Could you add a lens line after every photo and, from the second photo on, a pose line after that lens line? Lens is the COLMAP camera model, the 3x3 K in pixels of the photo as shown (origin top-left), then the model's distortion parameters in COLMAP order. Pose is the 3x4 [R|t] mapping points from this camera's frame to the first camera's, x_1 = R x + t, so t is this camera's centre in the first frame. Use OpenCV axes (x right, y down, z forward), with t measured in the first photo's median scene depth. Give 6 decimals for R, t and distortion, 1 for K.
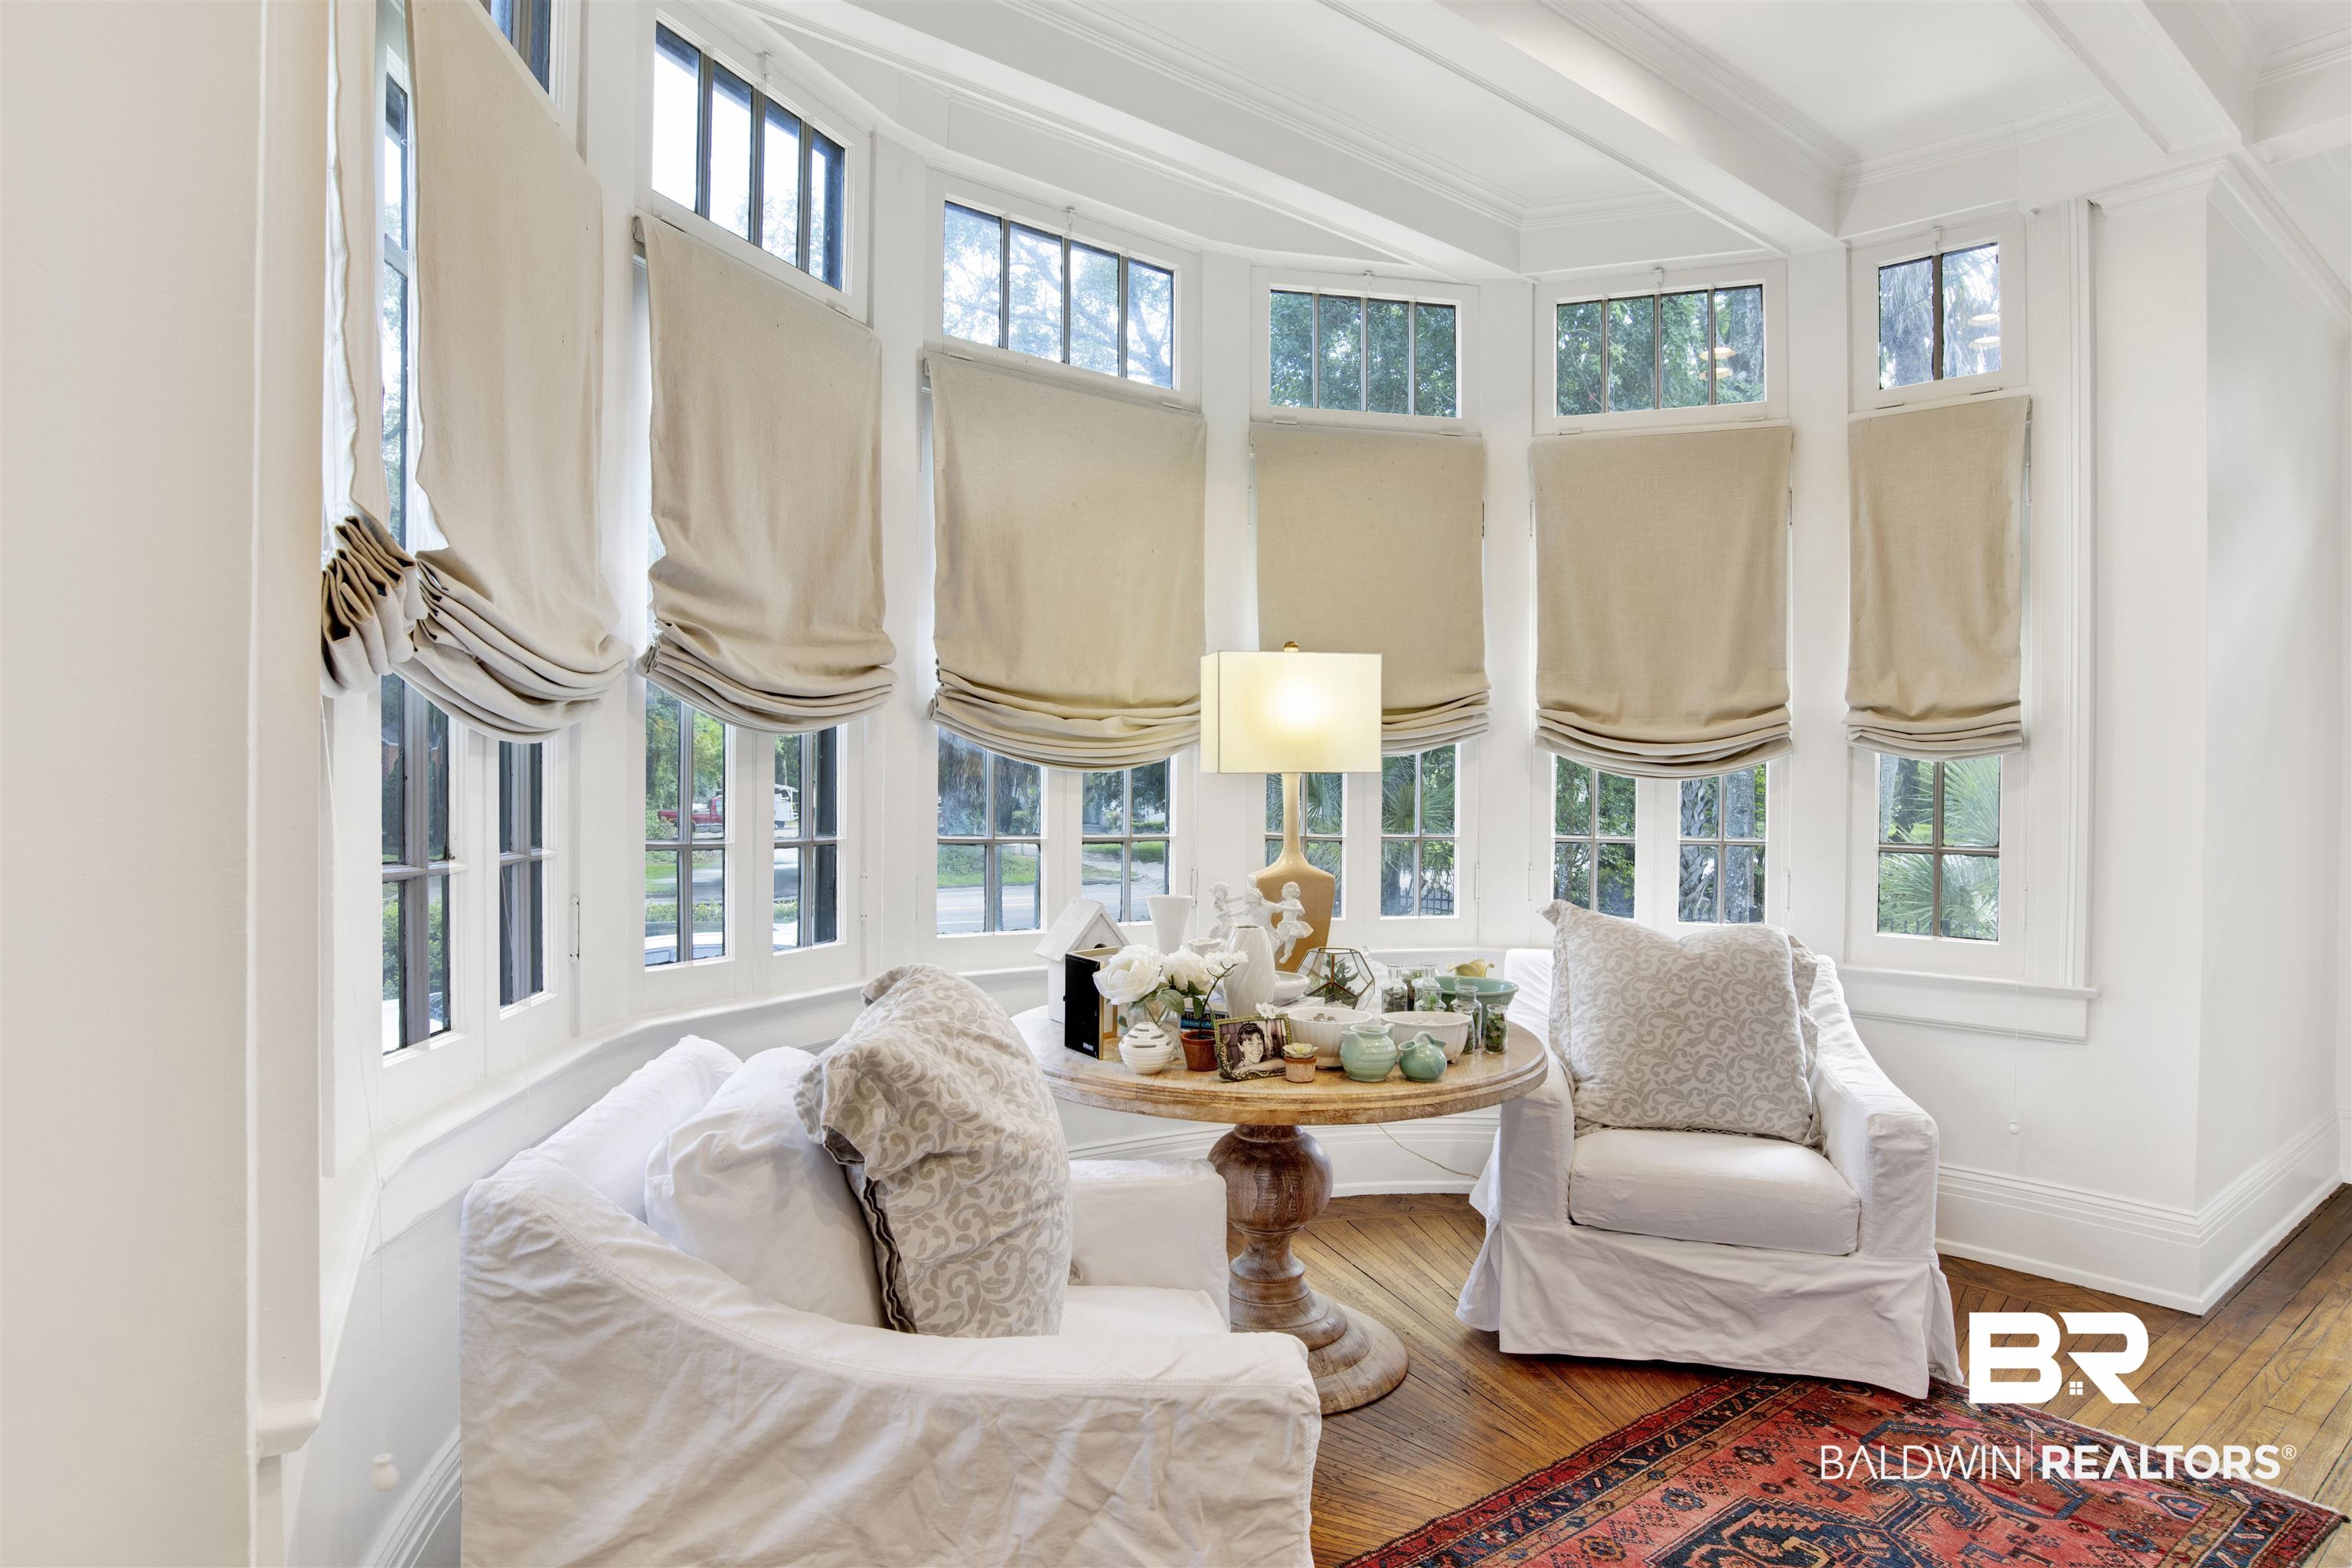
lens RADIAL K [[1257.8, 0, 1210.3], [0, 1257.8, 831.7], [0, 0, 1]] dist [-0.068990, 0.045758]
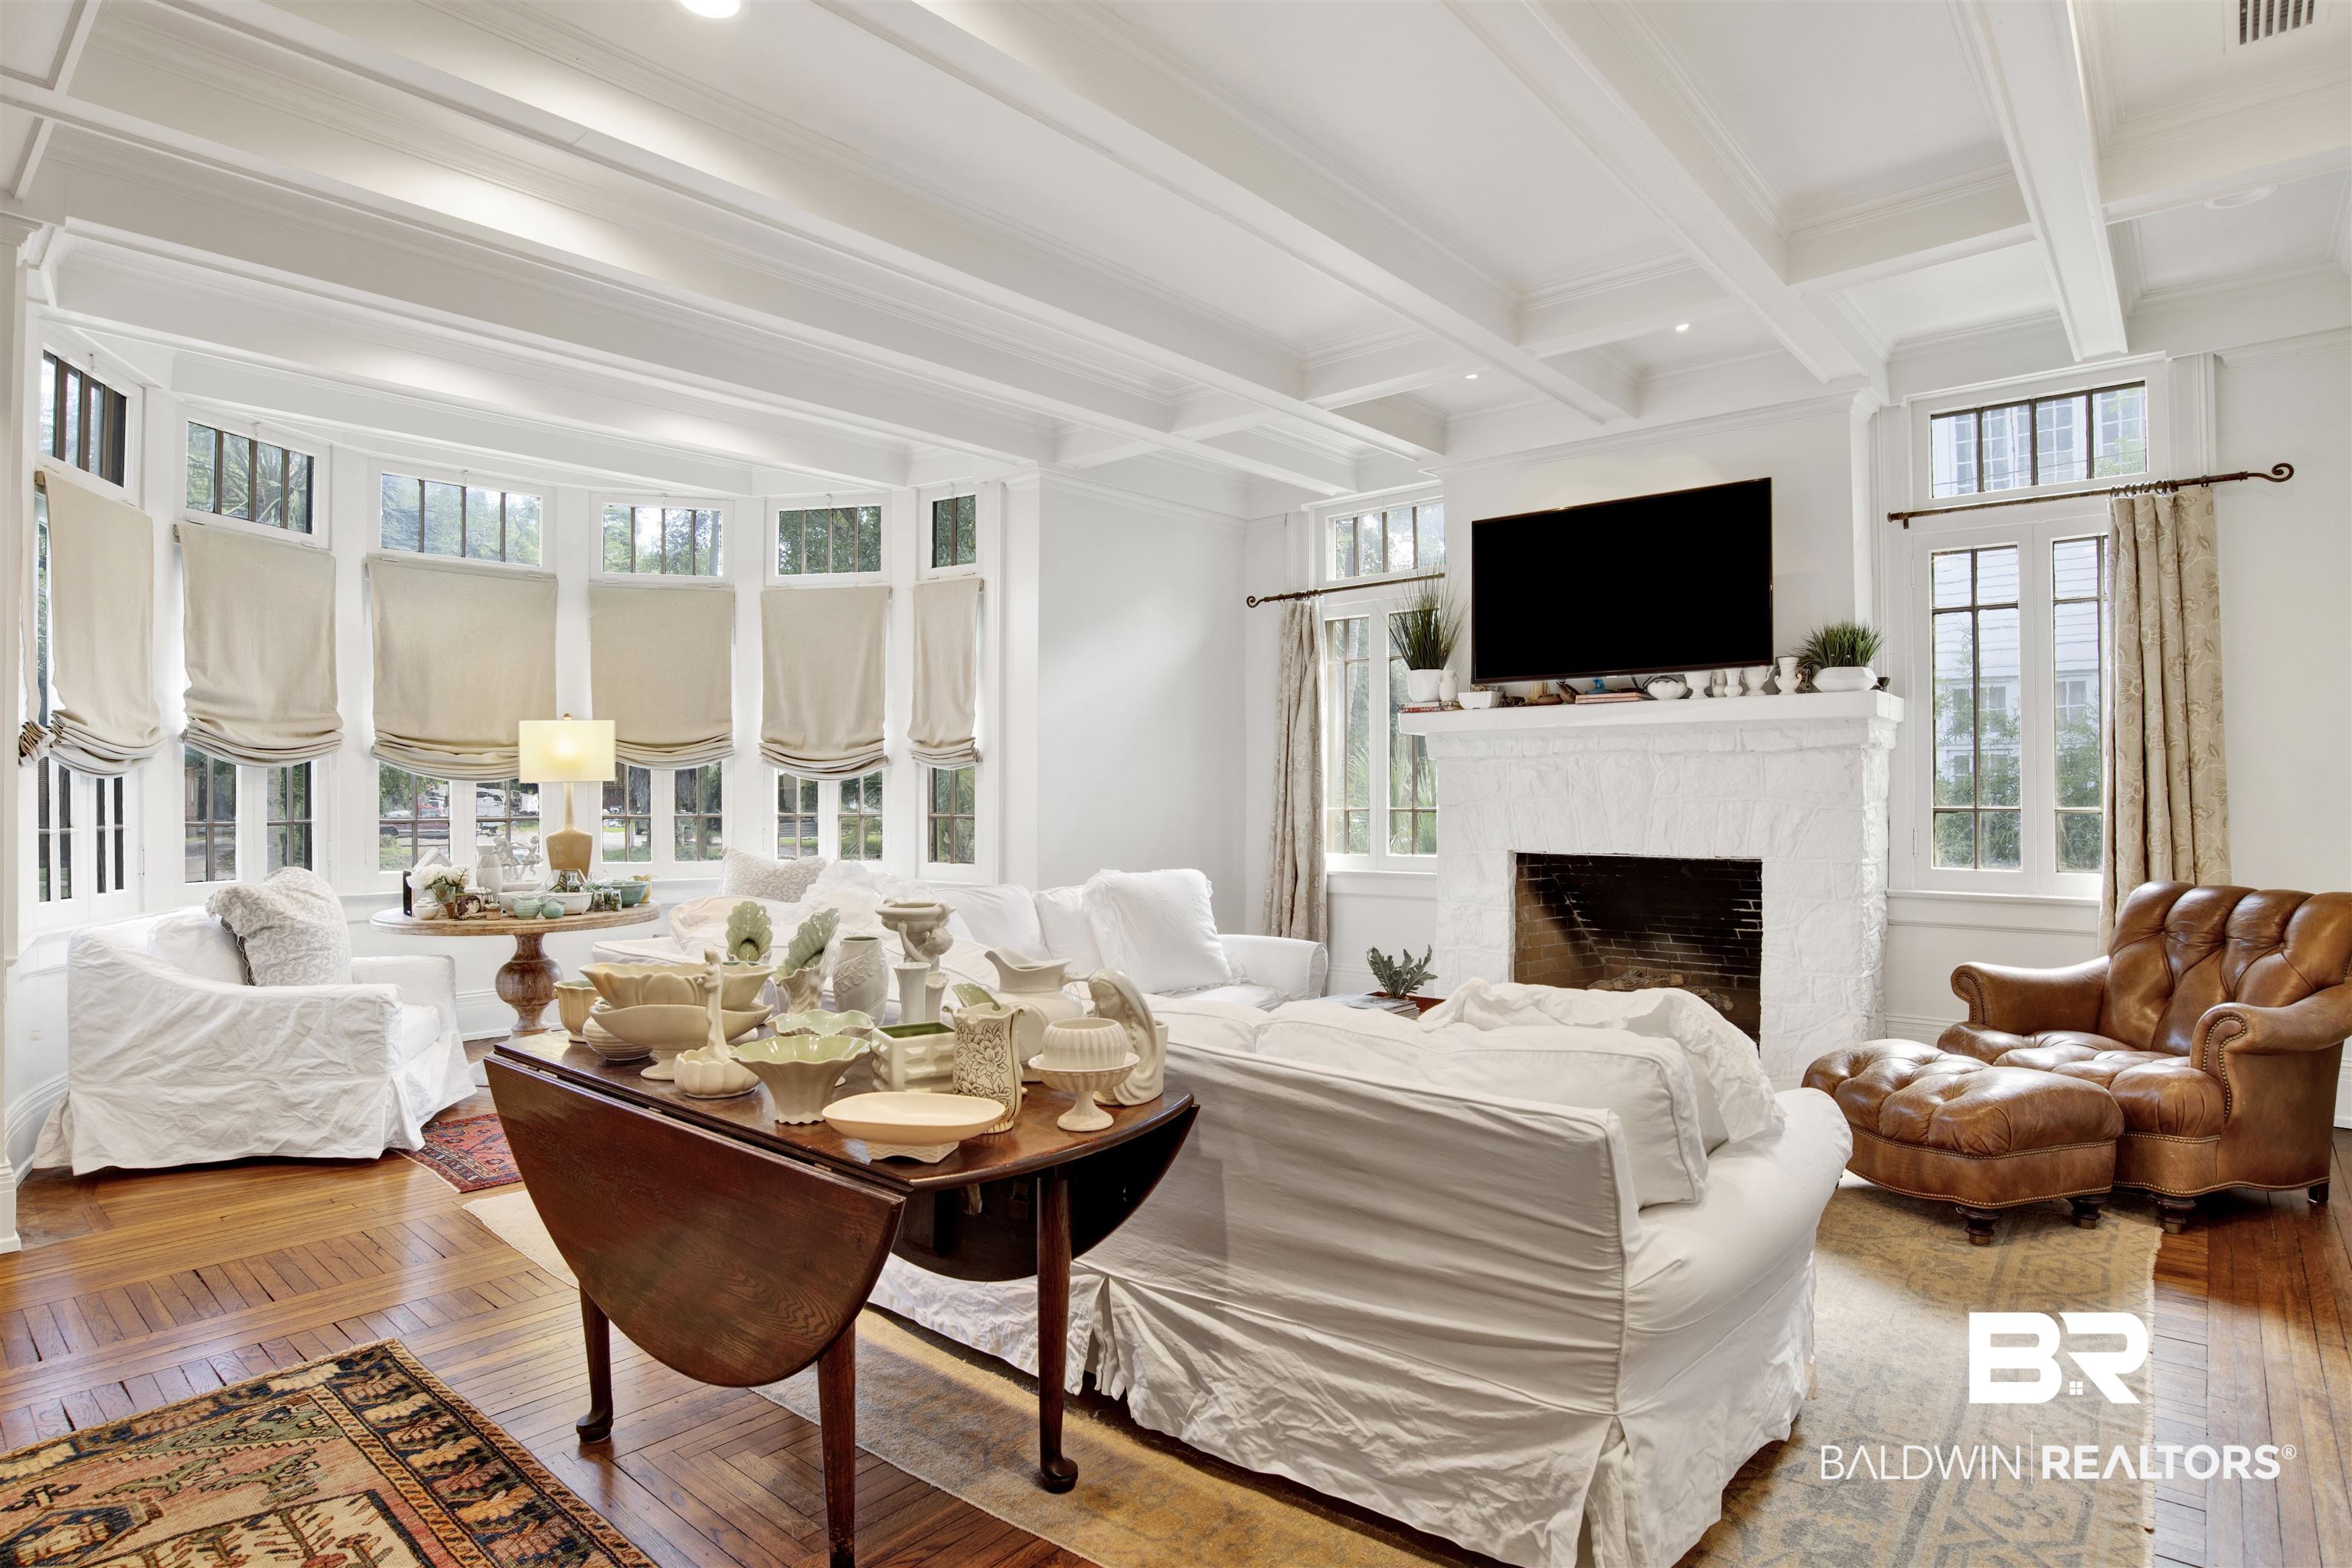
lens RADIAL K [[1244.3, 0, 1177.5], [0, 1244.3, 798.2], [0, 0, 1]] dist [-0.060452, 0.031214]
pose [[0.987199, -0.018168, 0.158457, 0.892180], [0.021569, 0.999572, -0.019770, 0.046123], [-0.158030, 0.022935, 0.987168, -1.306132]]
